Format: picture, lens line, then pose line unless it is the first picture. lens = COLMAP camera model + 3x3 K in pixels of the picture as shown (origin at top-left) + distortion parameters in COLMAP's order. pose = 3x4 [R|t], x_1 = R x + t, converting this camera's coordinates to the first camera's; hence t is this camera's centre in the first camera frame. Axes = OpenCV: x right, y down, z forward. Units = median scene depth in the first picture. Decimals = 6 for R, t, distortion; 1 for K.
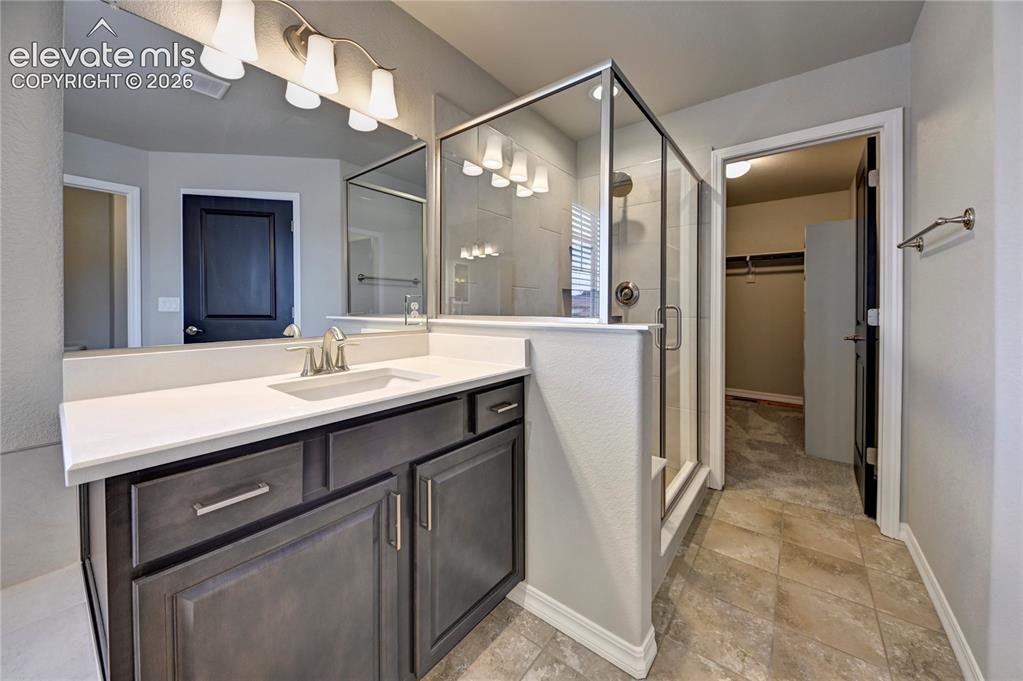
lens RADIAL K [[360.4, 0, 484.4], [0, 360.4, 325.8], [0, 0, 1]] dist [-0.002082, -0.002094]
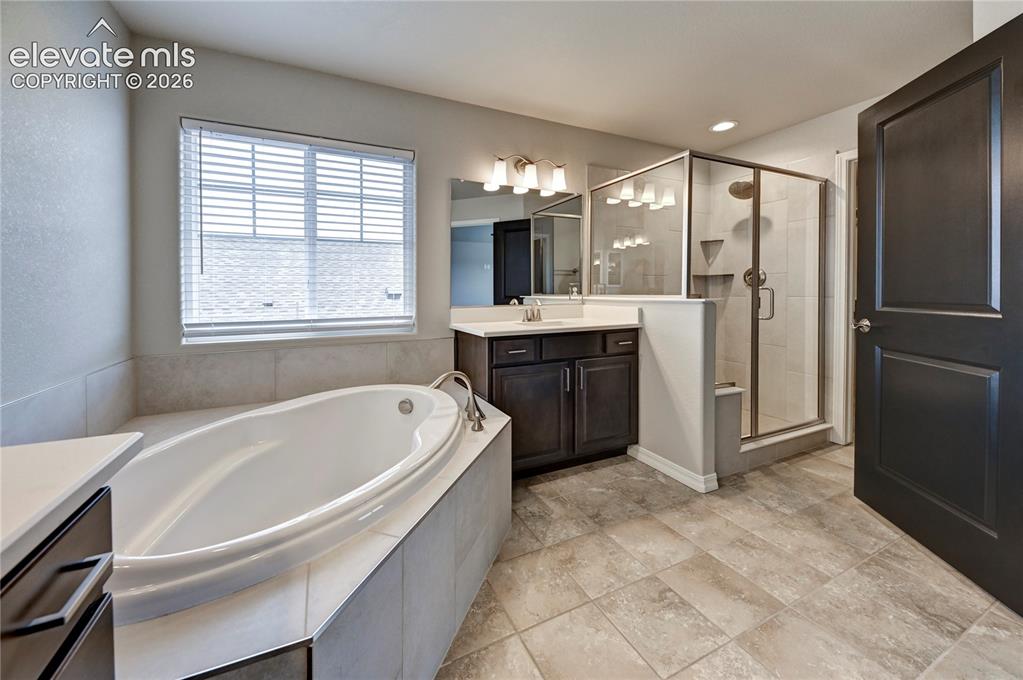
lens RADIAL K [[360.4, 0, 464.9], [0, 360.4, 297.7], [0, 0, 1]] dist [-0.002082, -0.002094]
pose [[0.886901, 0.000137, -0.461960, 0.104201], [-0.014751, 0.999498, -0.028025, 0.030643], [0.461725, 0.031670, 0.886458, -0.588644]]
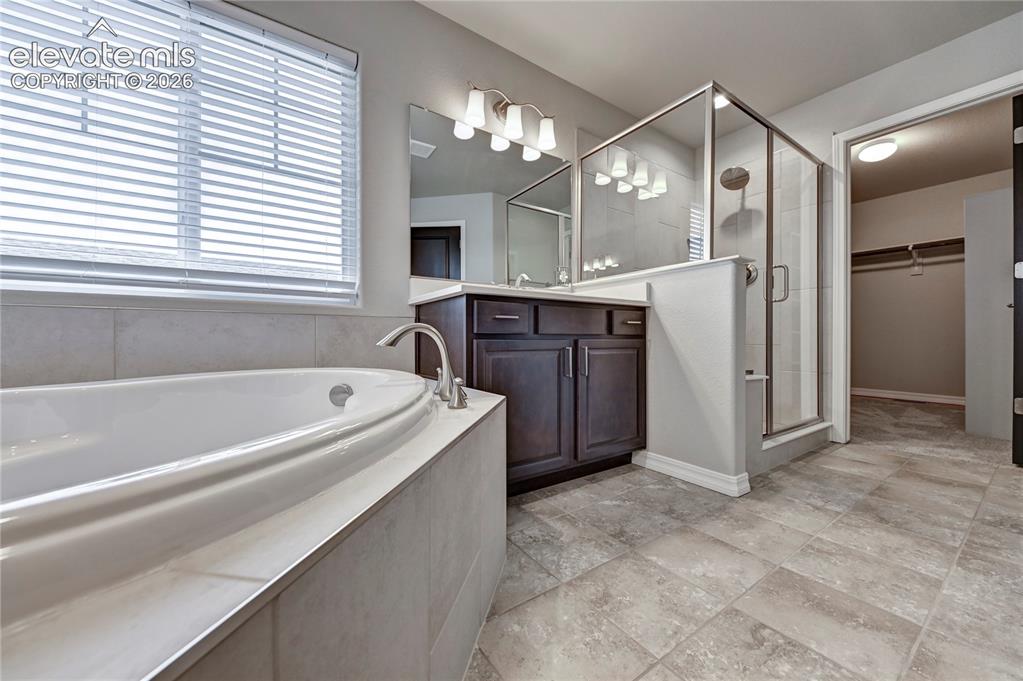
lens RADIAL K [[360.4, 0, 483.3], [0, 360.4, 353.1], [0, 0, 1]] dist [-0.002082, -0.002094]
pose [[0.953297, 0.003884, -0.302009, -0.044909], [-0.012726, 0.999546, -0.027316, 0.223880], [0.301766, 0.029883, 0.952914, -0.342918]]
